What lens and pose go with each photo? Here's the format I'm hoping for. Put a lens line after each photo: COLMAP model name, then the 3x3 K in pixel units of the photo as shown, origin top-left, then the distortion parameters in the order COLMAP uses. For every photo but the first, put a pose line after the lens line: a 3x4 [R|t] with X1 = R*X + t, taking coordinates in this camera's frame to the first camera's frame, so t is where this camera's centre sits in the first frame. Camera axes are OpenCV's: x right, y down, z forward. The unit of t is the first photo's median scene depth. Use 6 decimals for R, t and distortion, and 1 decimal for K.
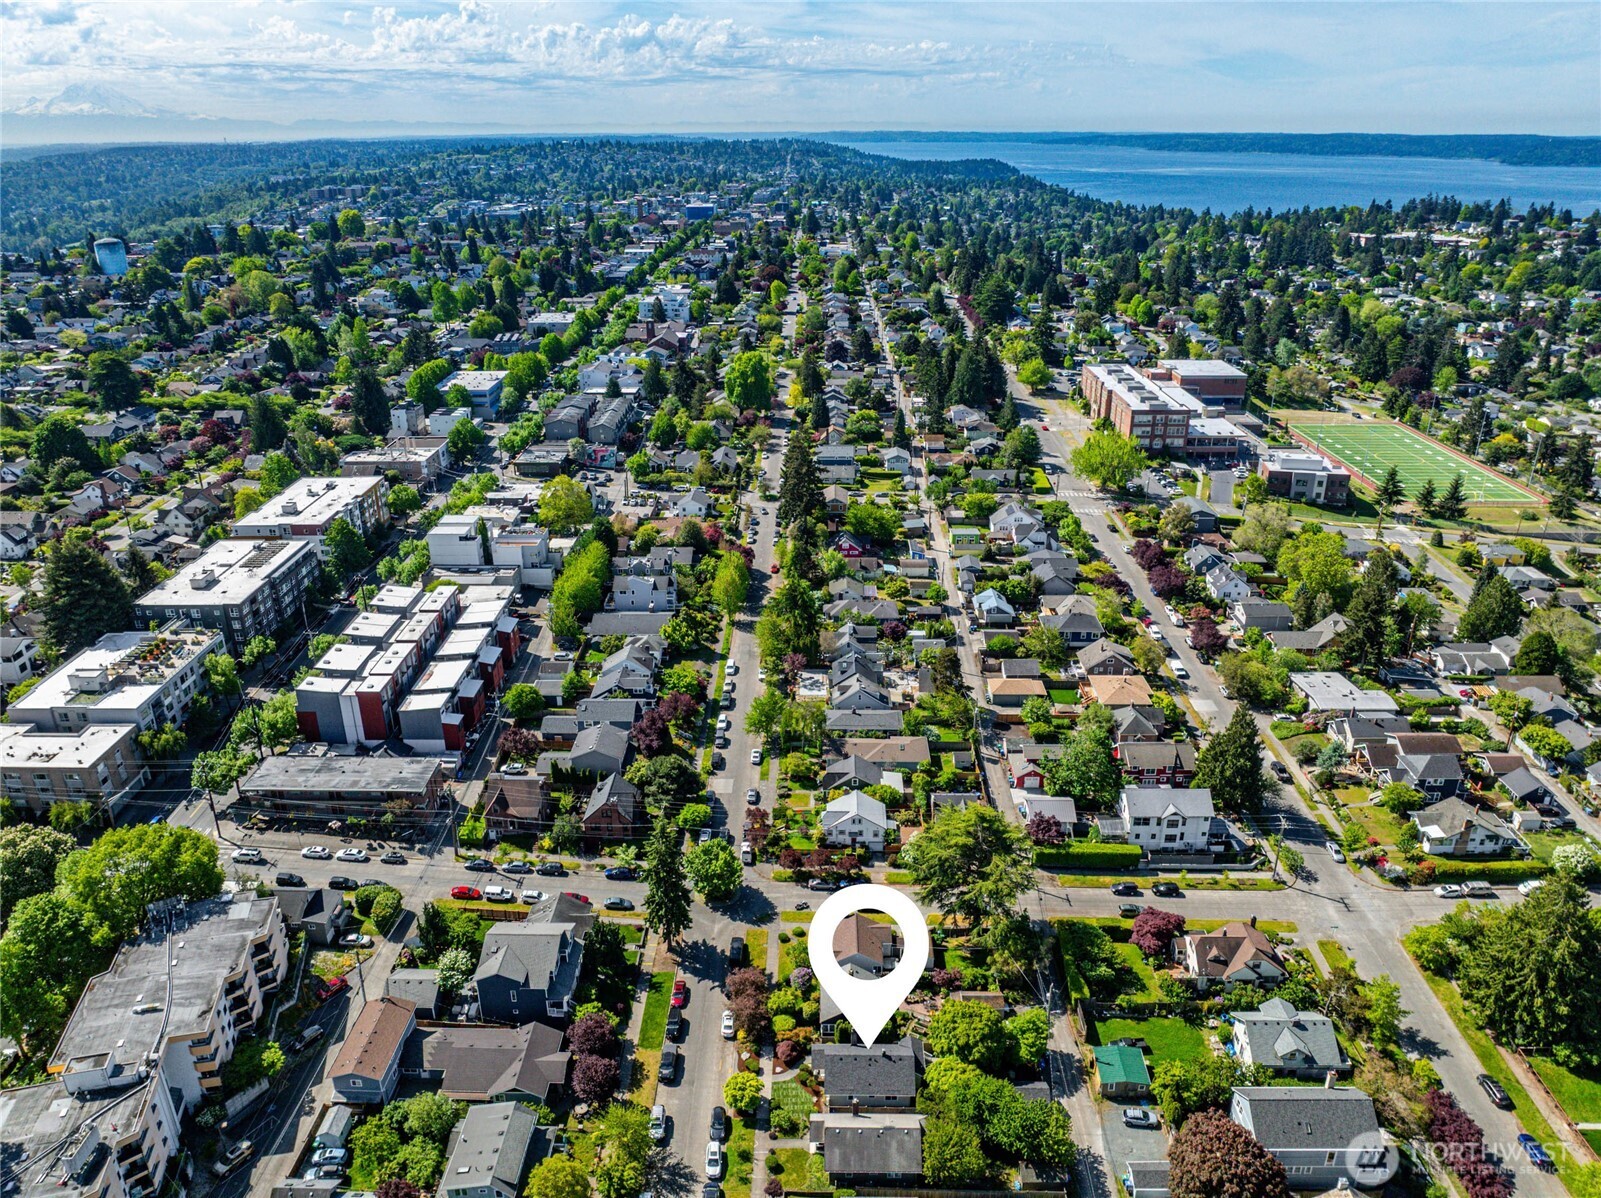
lens RADIAL K [[1127.4, 0, 800.5], [0, 1127.4, 599.0], [0, 0, 1]] dist [-0.037346, -0.001524]
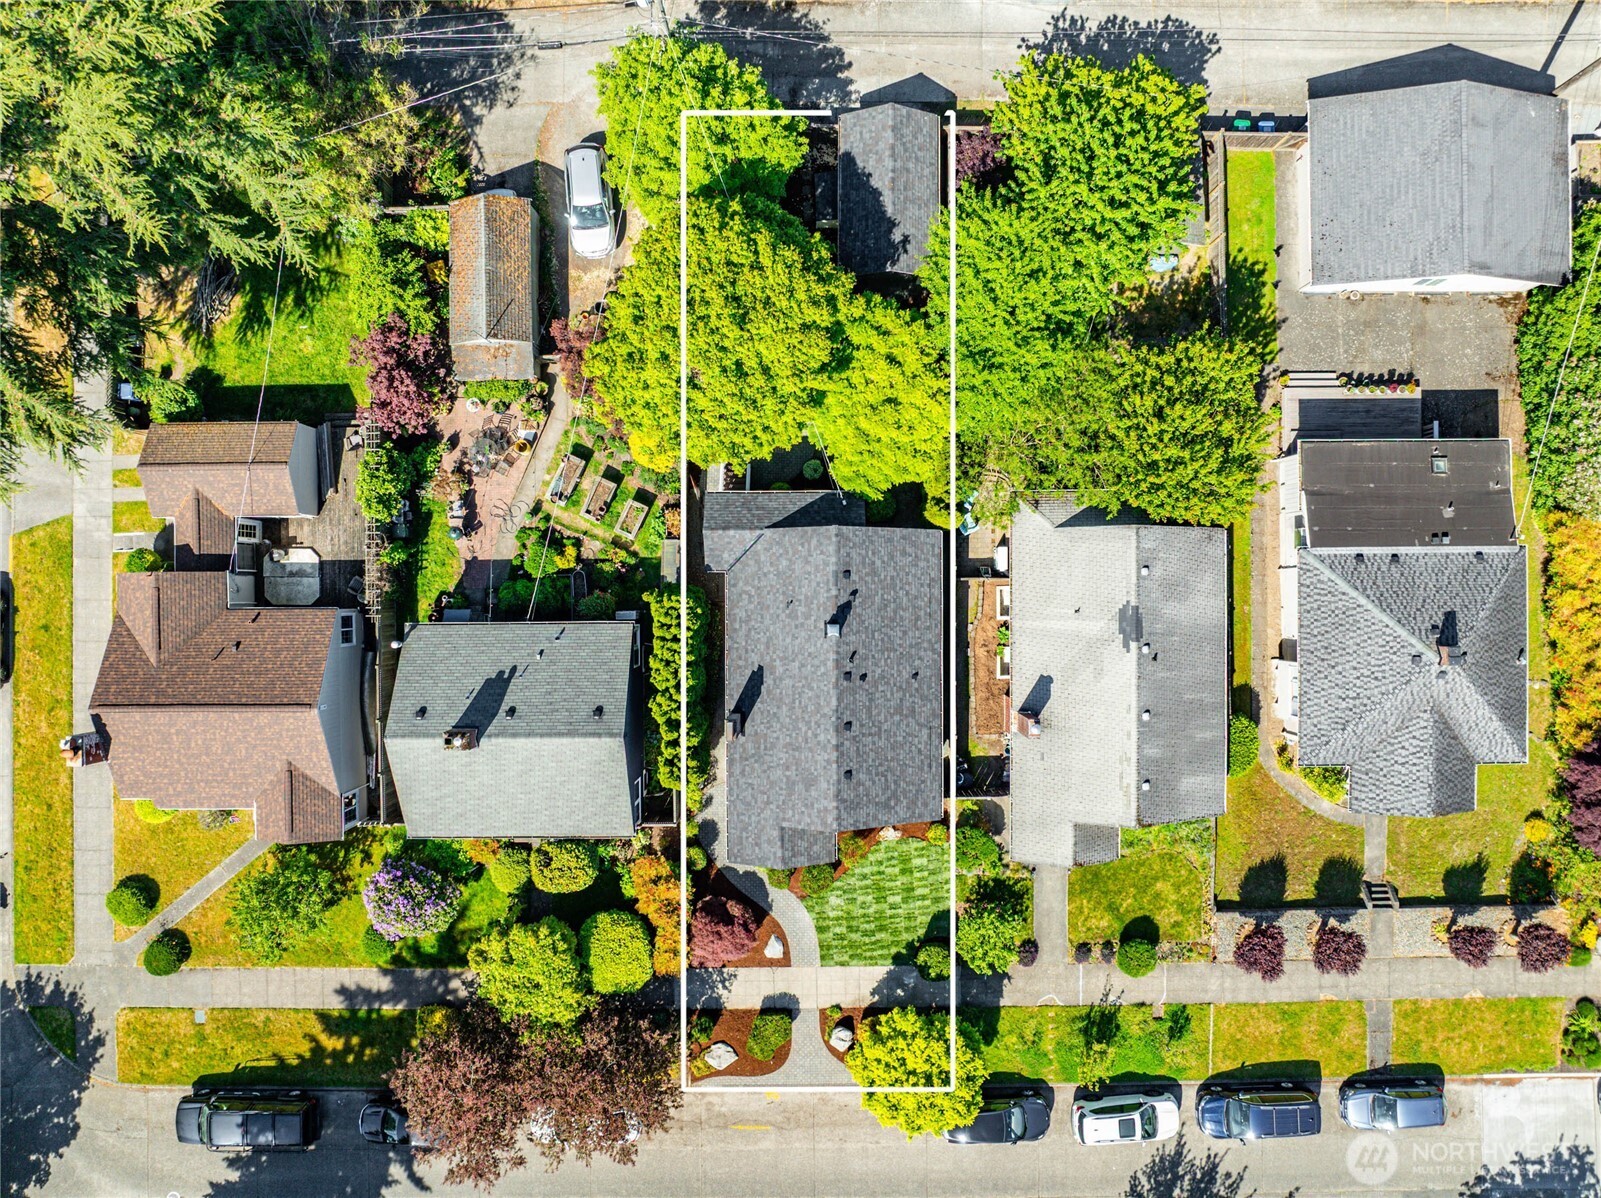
lens RADIAL K [[1127.4, 0, 800.5], [0, 1127.4, 599.0], [0, 0, 1]] dist [-0.037346, -0.001524]
pose [[-0.030596, -0.999532, -0.000605, 0.079003], [0.398754, -0.012761, 0.916969, 0.128760], [-0.916547, 0.027814, 0.398958, 0.848984]]
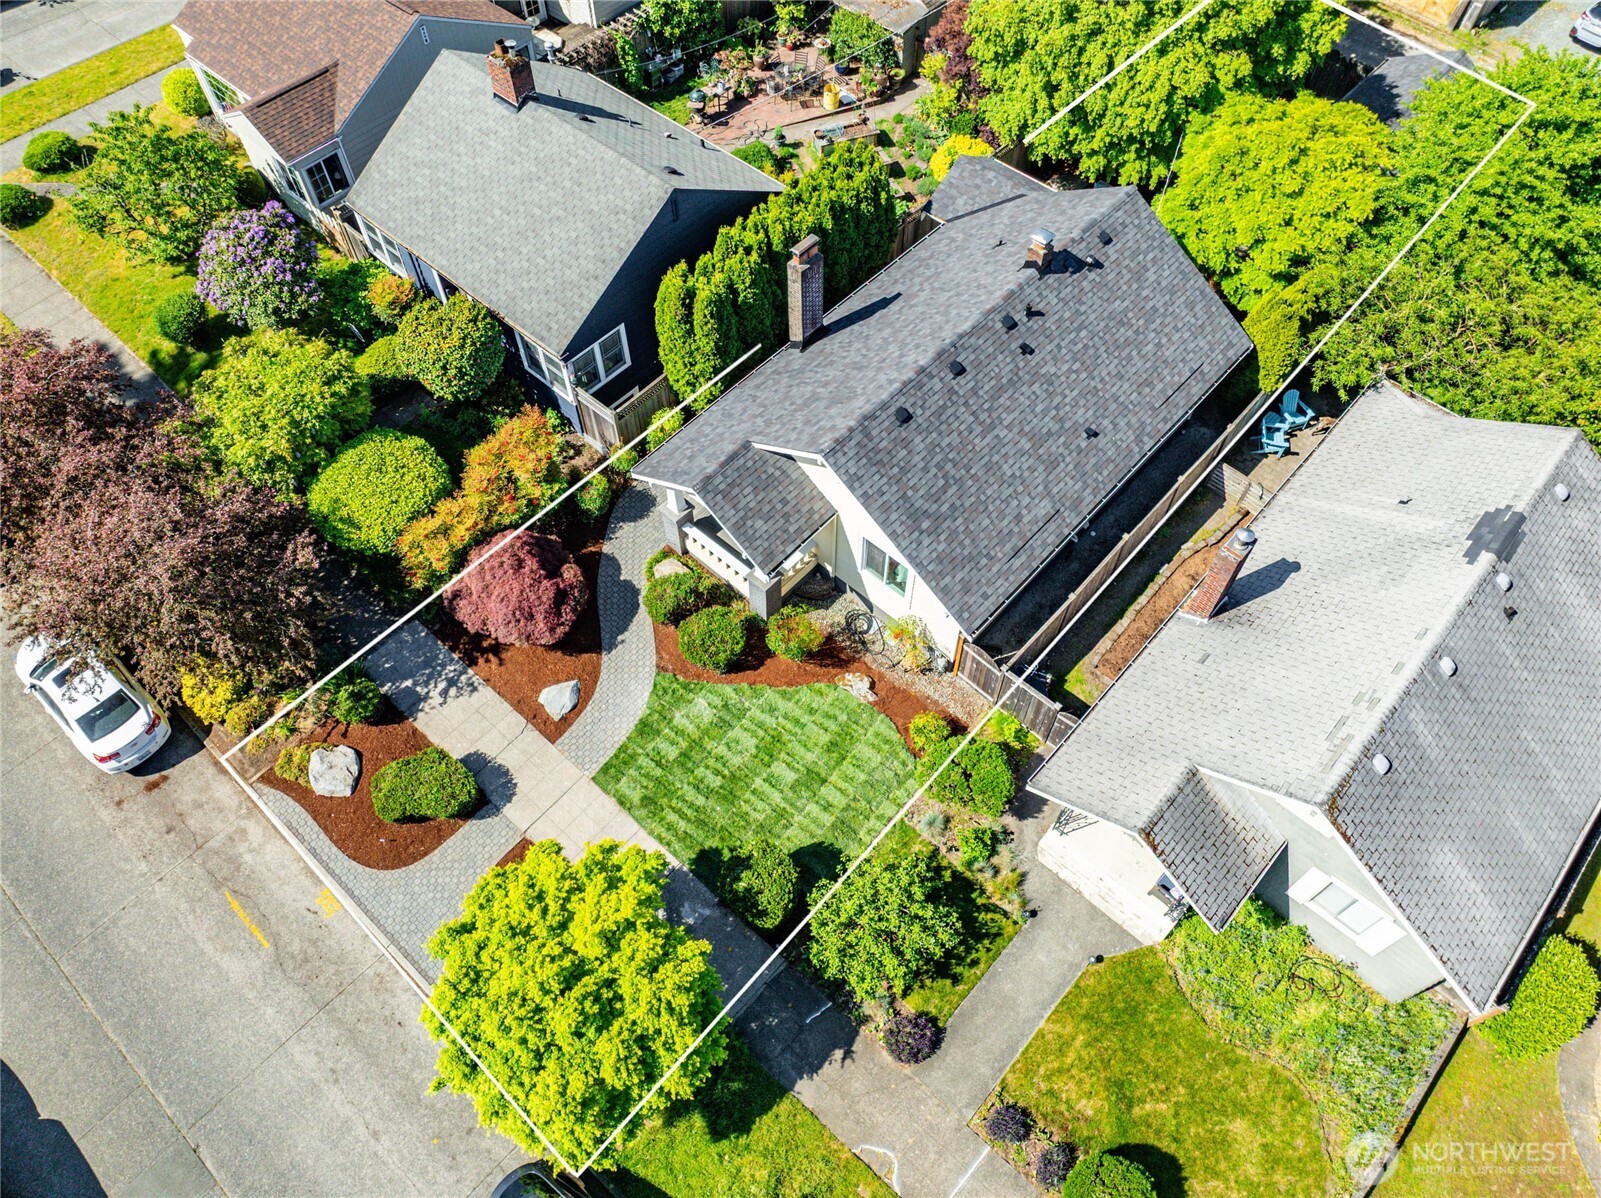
lens RADIAL K [[1127.4, 0, 800.5], [0, 1127.4, 599.0], [0, 0, 1]] dist [-0.037346, -0.001524]
pose [[0.655464, -0.634258, 0.409980, -0.055569], [0.296082, 0.715210, 0.633095, 0.305351], [-0.694767, -0.293584, 0.656587, 0.850751]]
